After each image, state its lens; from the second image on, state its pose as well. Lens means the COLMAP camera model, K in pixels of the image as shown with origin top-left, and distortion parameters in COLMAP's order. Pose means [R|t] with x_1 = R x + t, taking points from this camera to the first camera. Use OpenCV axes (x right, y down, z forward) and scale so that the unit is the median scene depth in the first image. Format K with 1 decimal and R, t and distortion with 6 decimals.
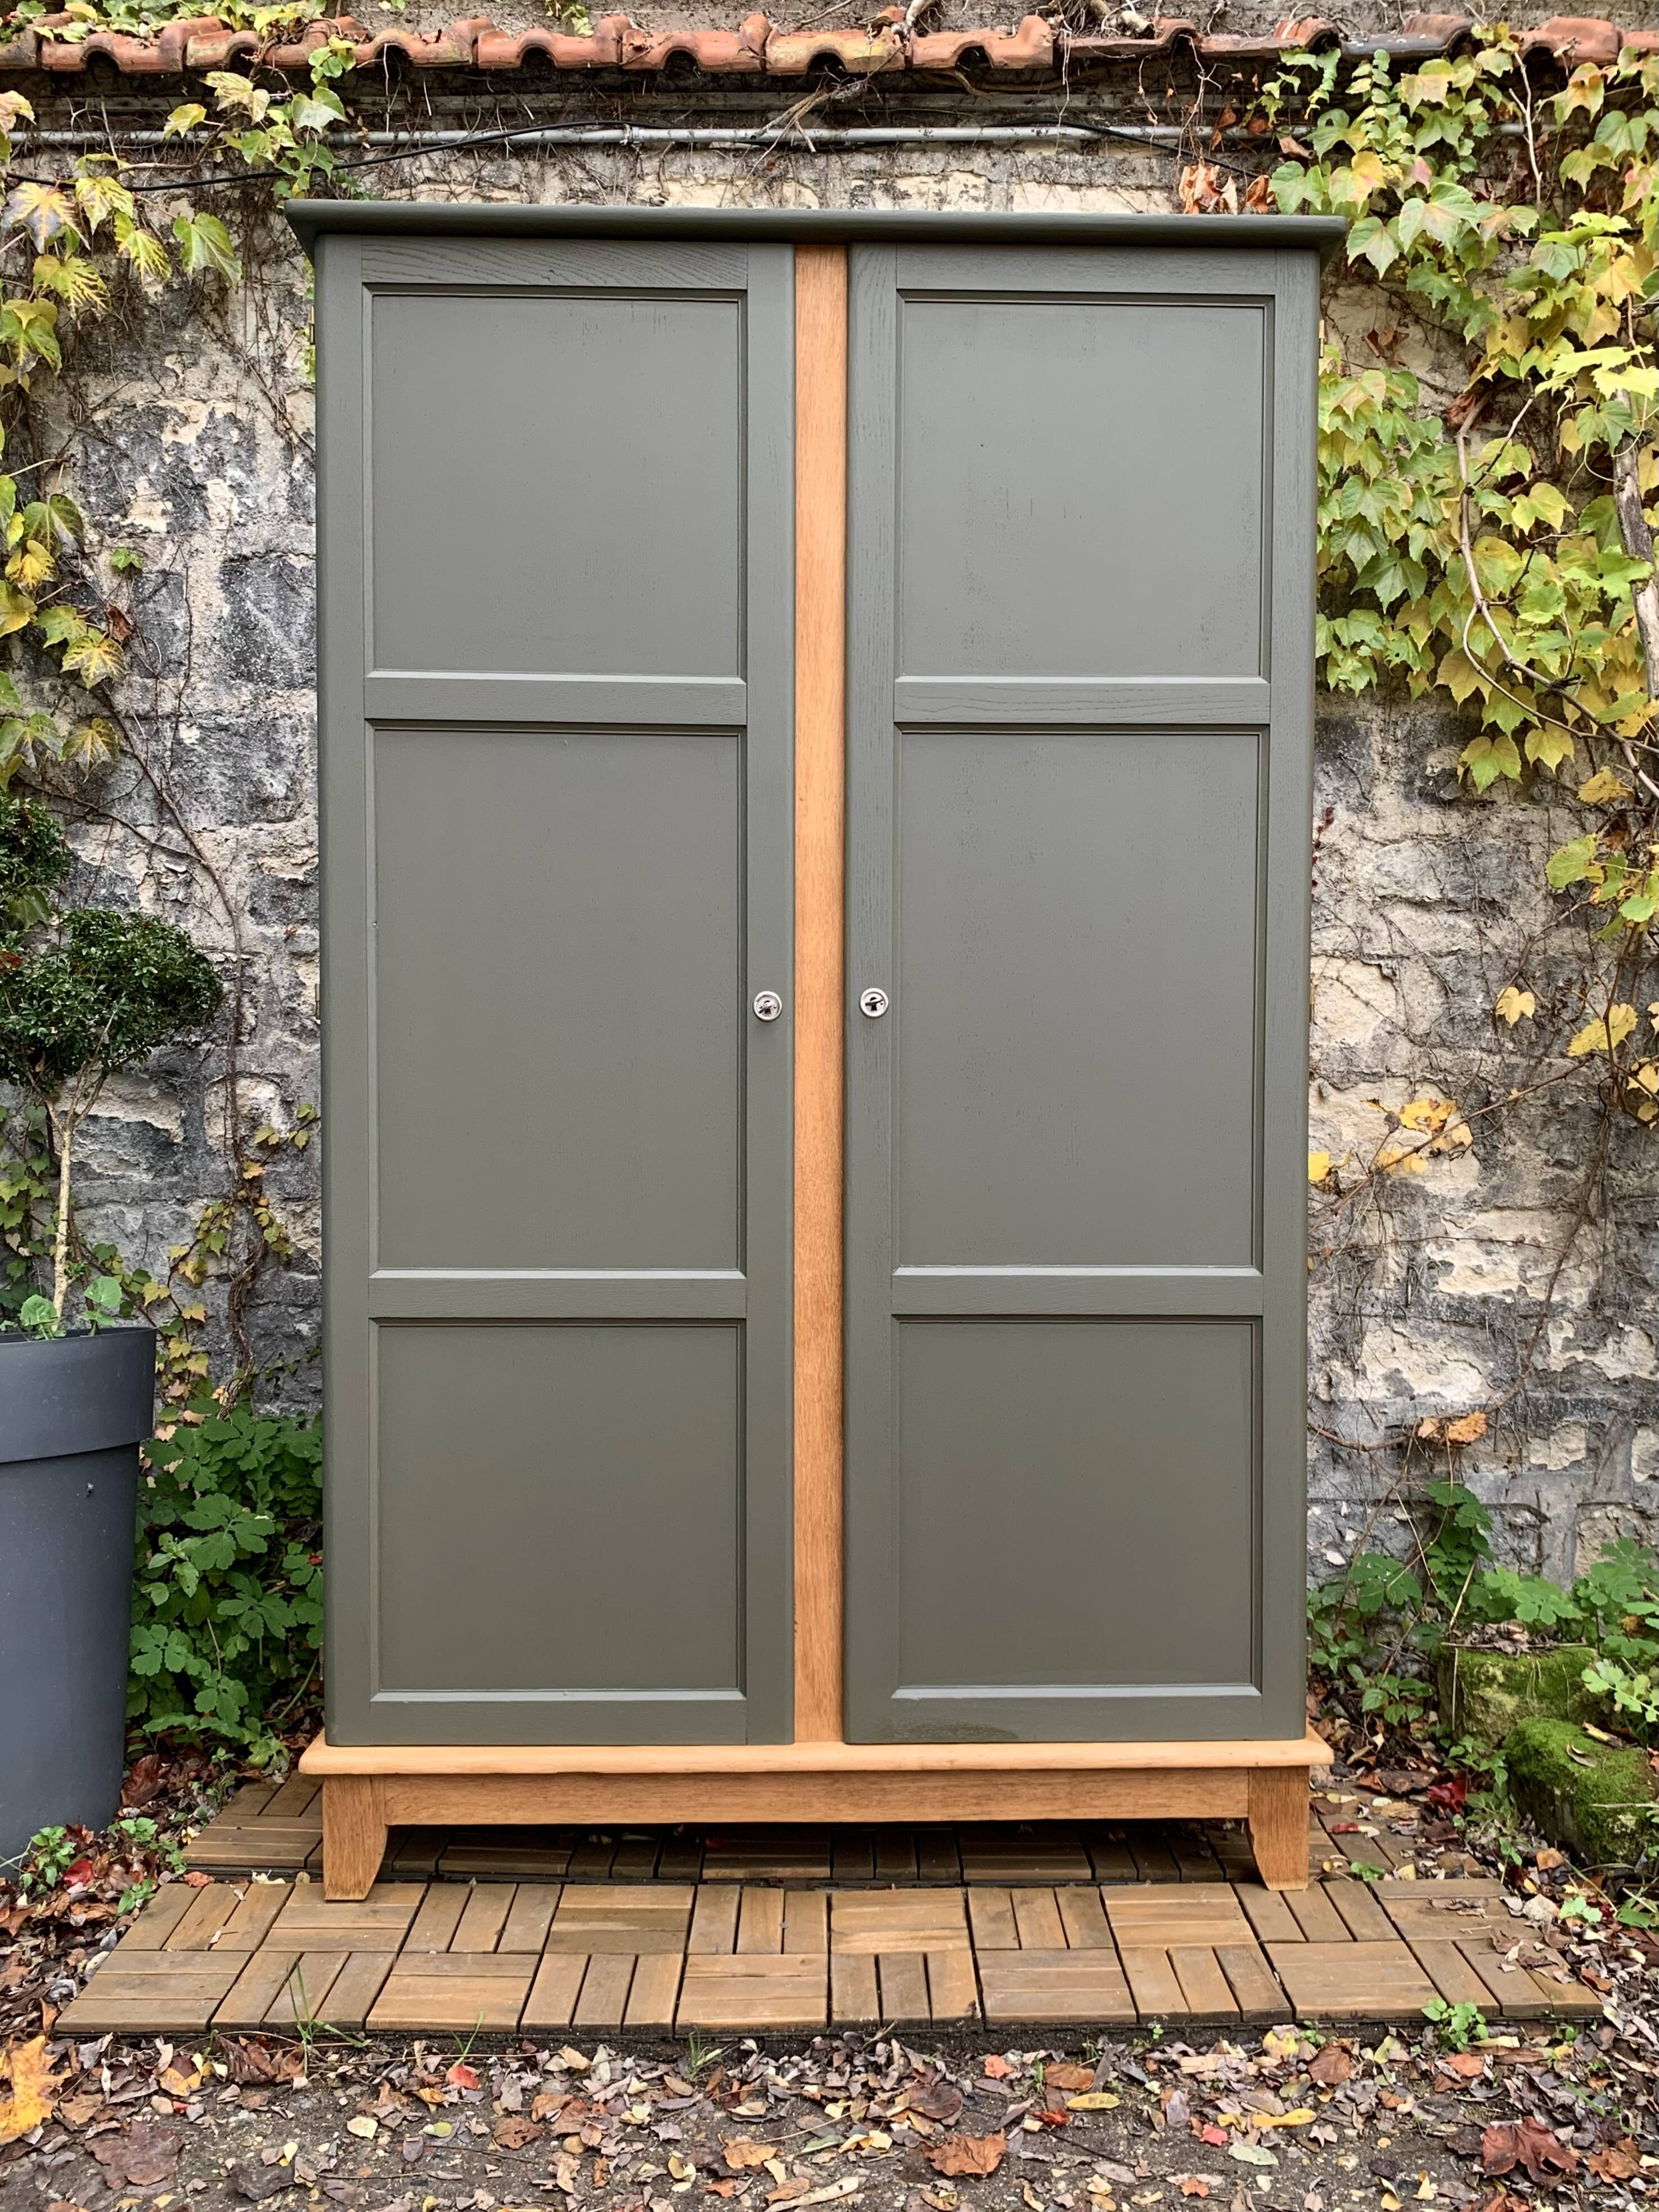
lens RADIAL K [[1954.9, 0, 835.4], [0, 1954.9, 1197.1], [0, 0, 1]] dist [-0.007889, 0.011717]
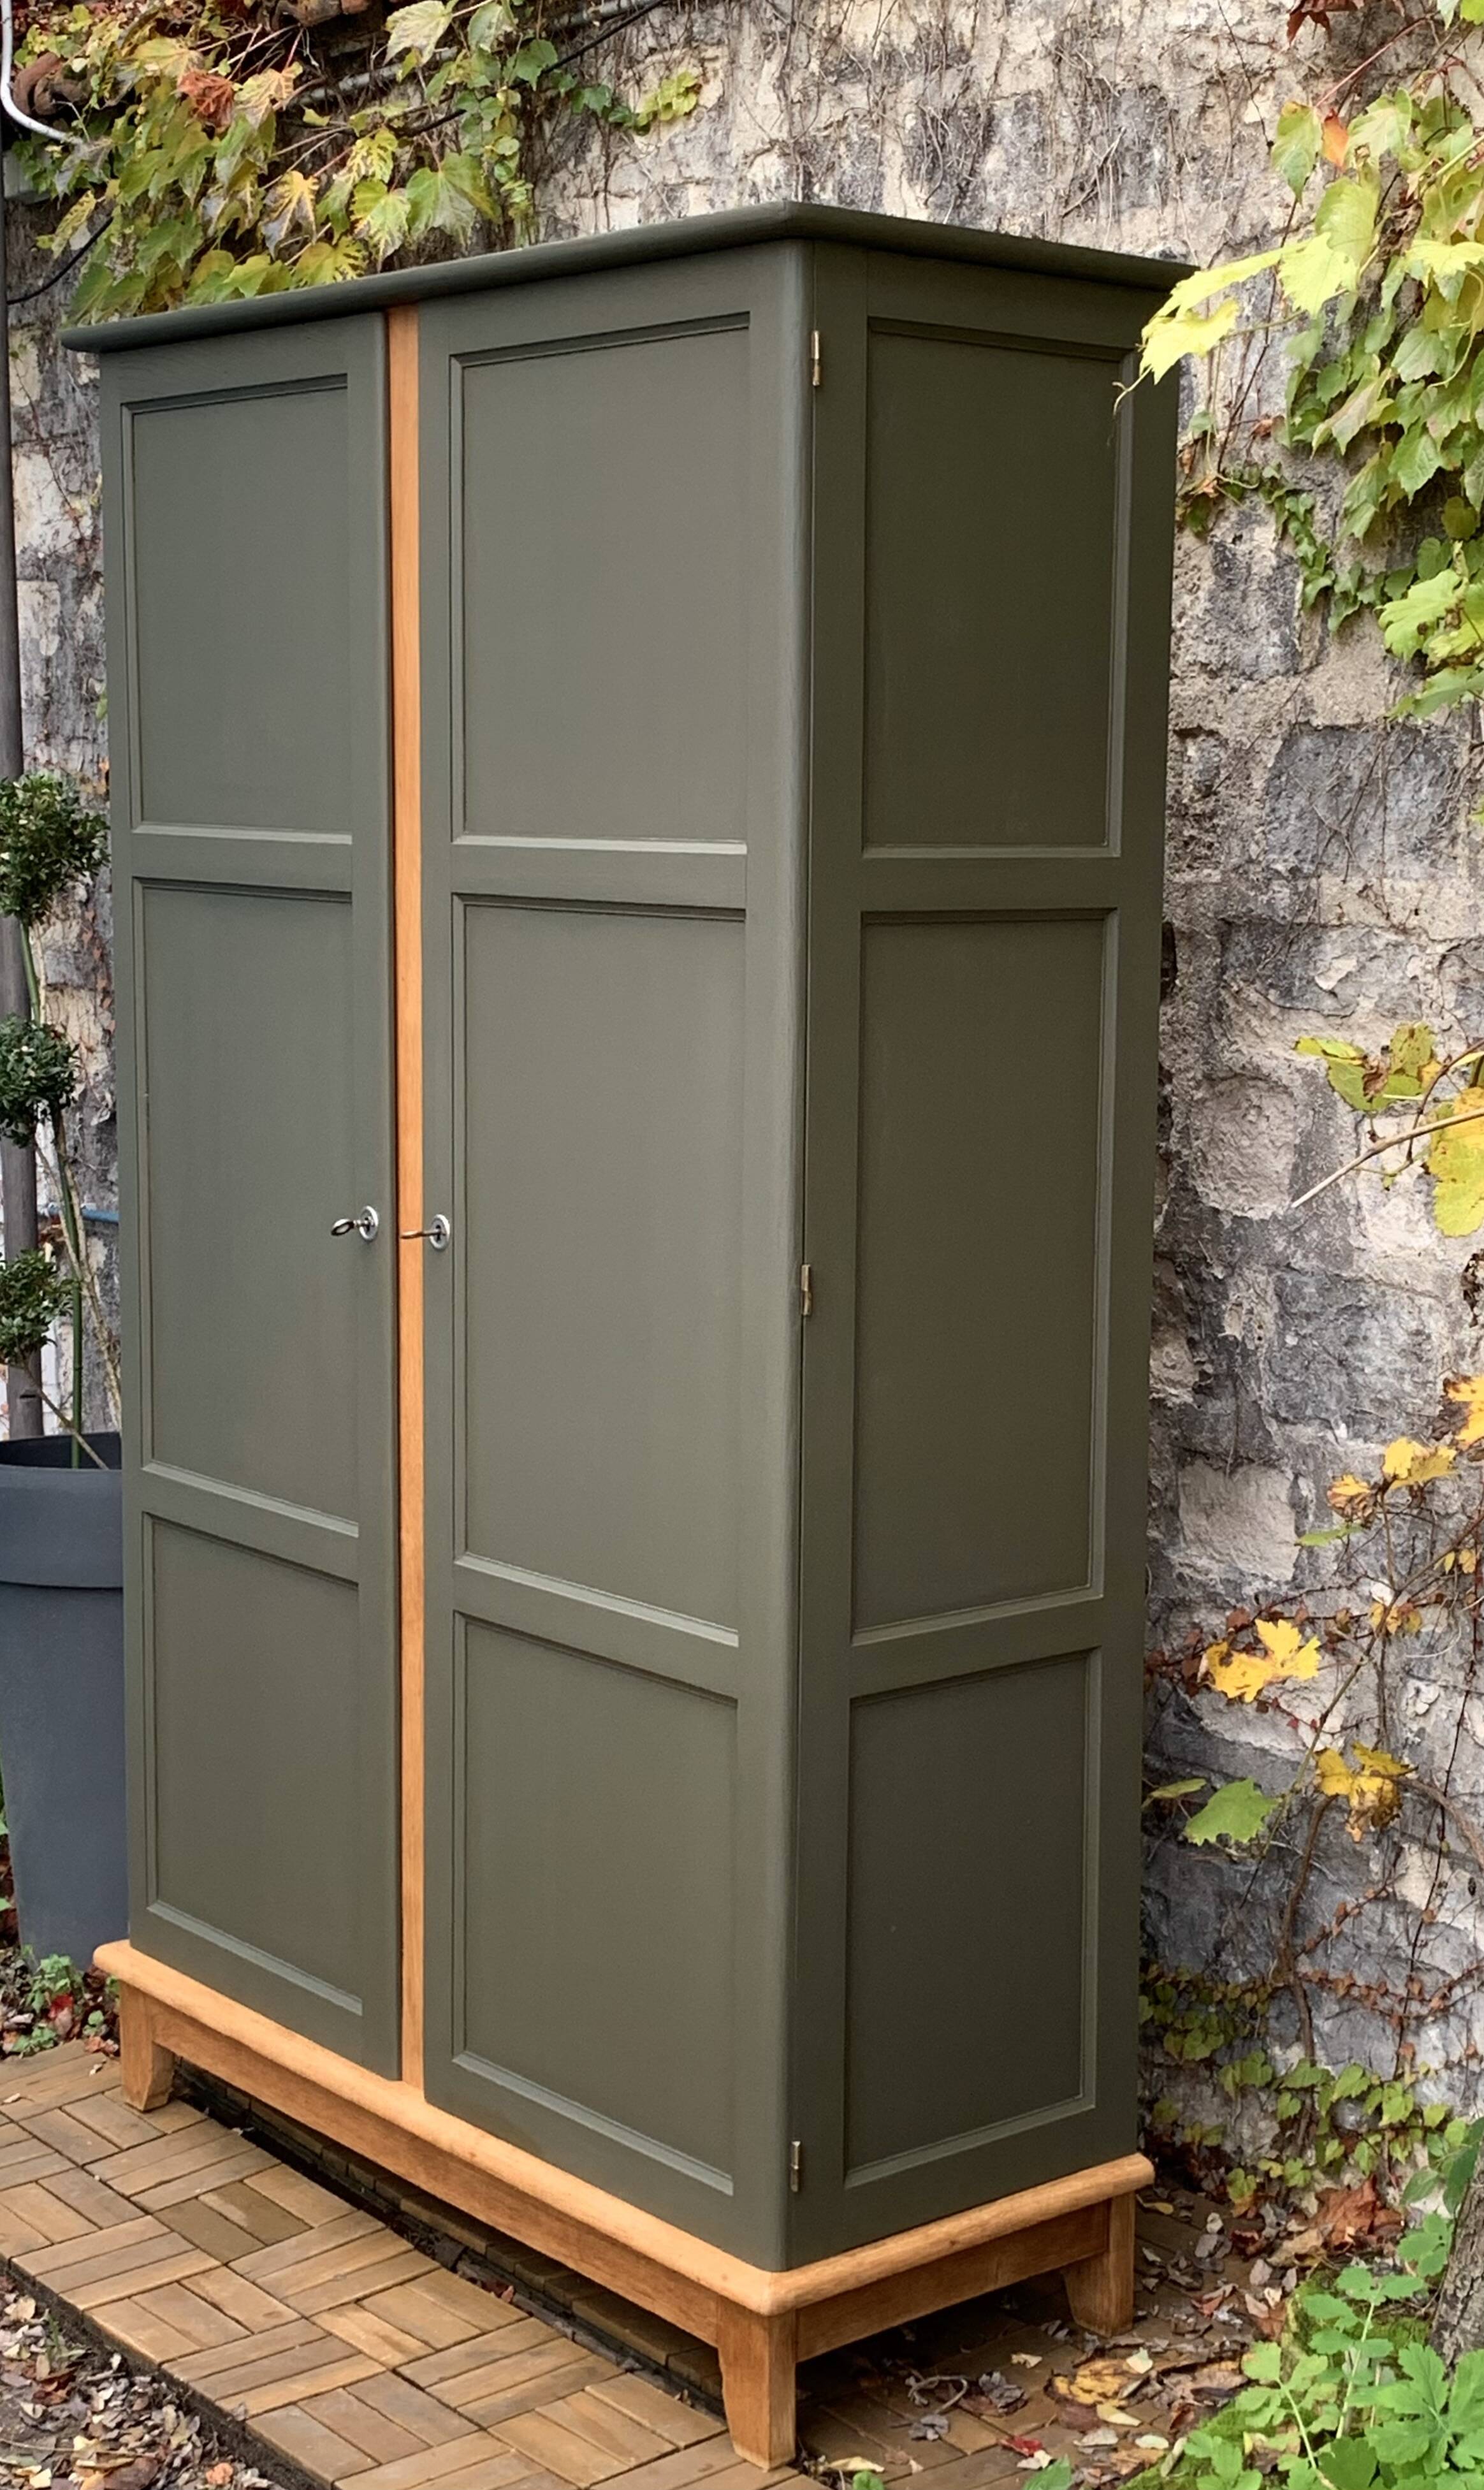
lens RADIAL K [[3504.3, 0, 933.0], [0, 3504.3, 1239.8], [0, 0, 1]] dist [0.055722, -0.181097]
pose [[0.640945, 0.103125, -0.760627, 0.994963], [-0.035683, 0.993866, 0.104679, -0.201340], [0.766757, -0.039952, 0.640693, 0.166125]]
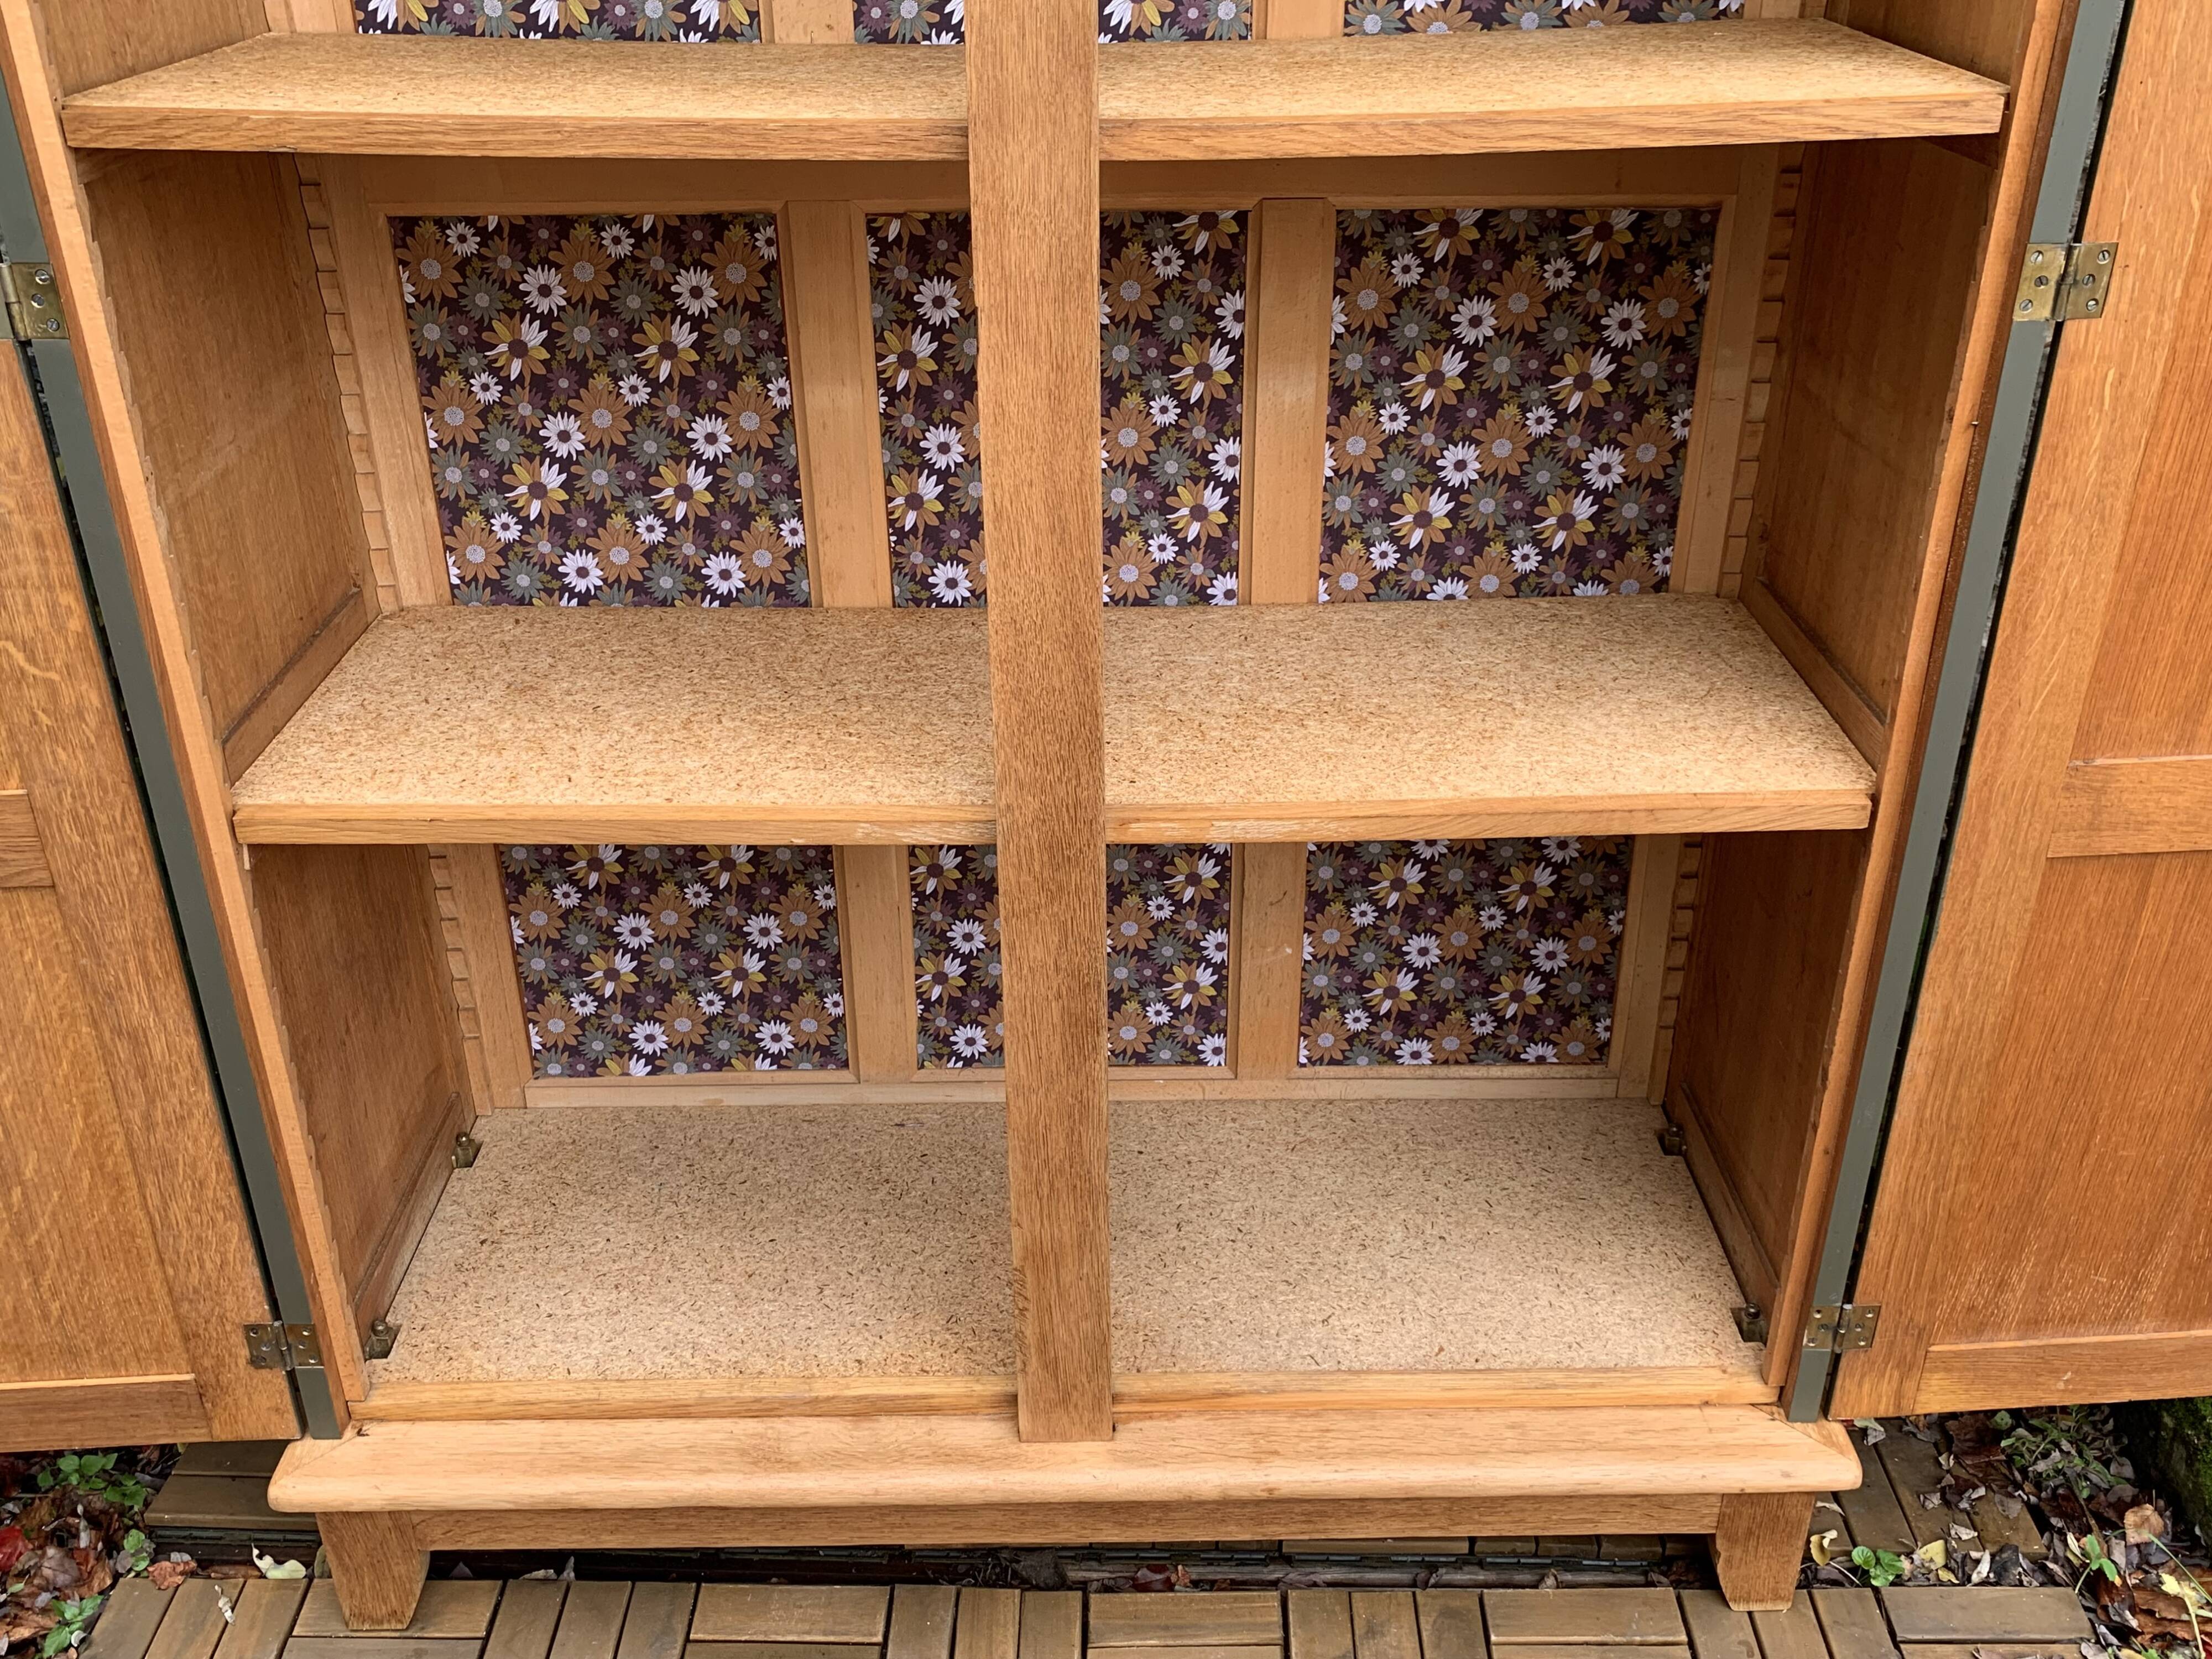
lens RADIAL K [[1962.9, 0, 1106.0], [0, 1962.9, 829.5], [0, 0, 1]] dist [0.115993, -0.201747]
pose [[0.999745, 0.003917, -0.022230, 0.014742], [0.006449, 0.894221, 0.447580, -0.159049], [0.021632, -0.447609, 0.893967, 0.399498]]
